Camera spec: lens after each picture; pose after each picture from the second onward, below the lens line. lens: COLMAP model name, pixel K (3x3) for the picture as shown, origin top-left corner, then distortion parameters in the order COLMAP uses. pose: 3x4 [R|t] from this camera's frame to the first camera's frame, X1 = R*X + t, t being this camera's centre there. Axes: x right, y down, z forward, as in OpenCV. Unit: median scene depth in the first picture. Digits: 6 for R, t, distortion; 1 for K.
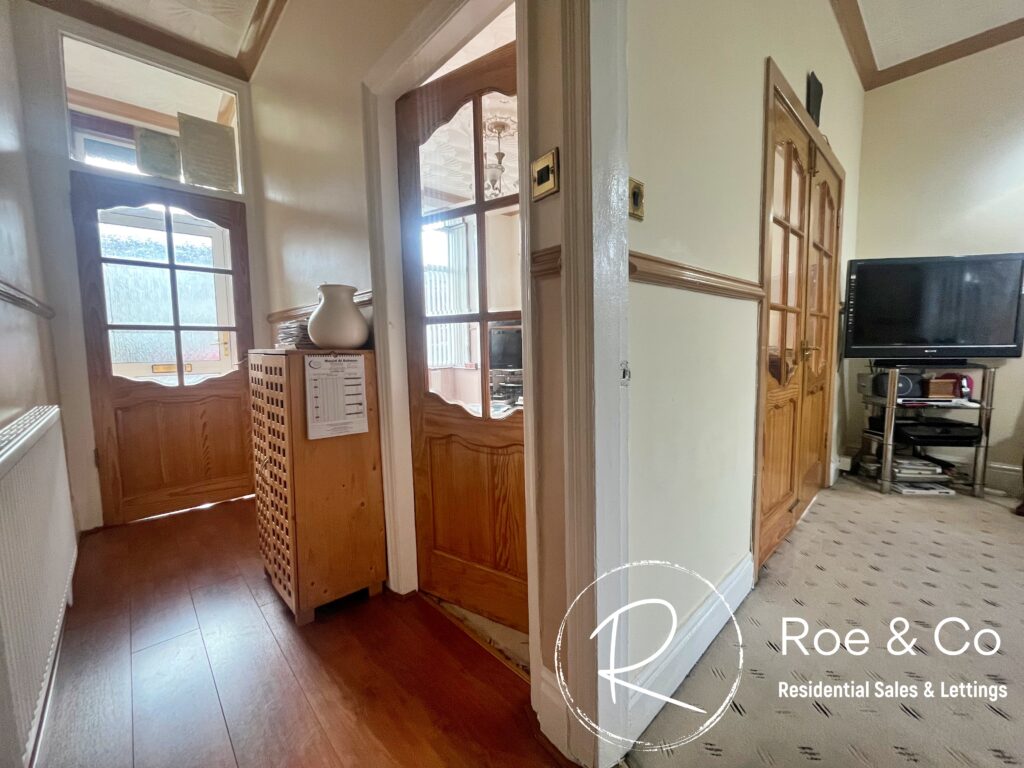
lens RADIAL K [[415.4, 0, 508.9], [0, 415.4, 378.7], [0, 0, 1]] dist [0.000041, -0.000065]
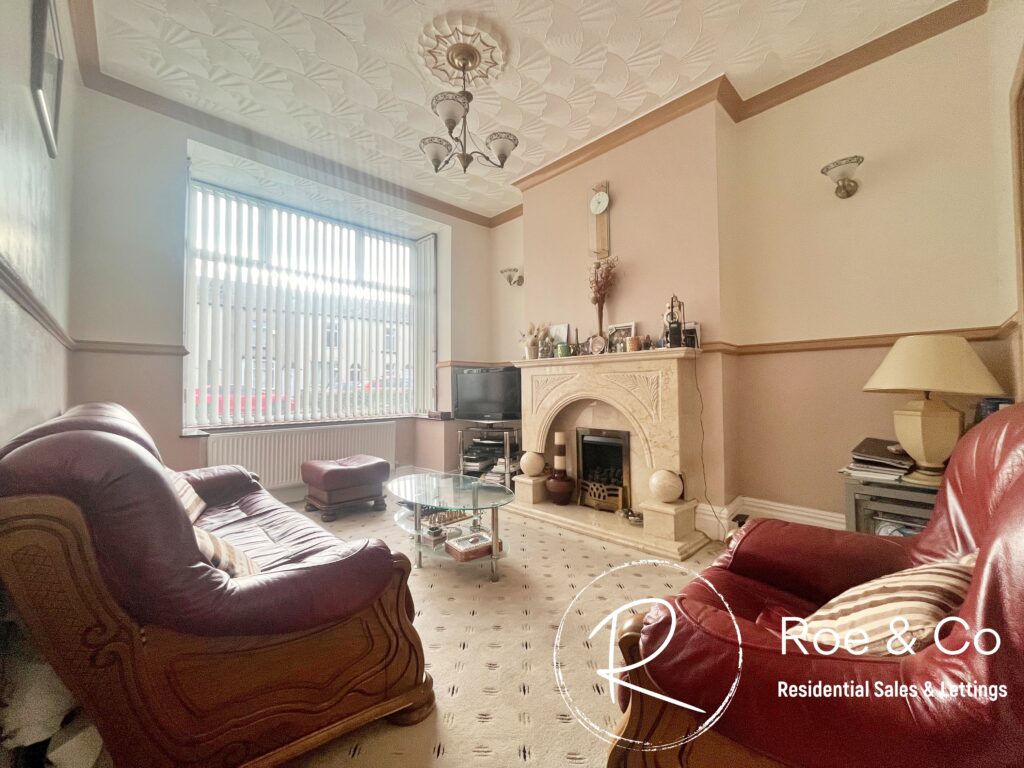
lens RADIAL K [[415.4, 0, 508.8], [0, 415.4, 381.8], [0, 0, 1]] dist [0.000041, -0.000065]
pose [[0.999767, 0.011851, 0.018037, 0.027356], [-0.009900, 0.994461, -0.104642, -0.014652], [-0.019177, 0.104439, 0.994346, 0.261690]]
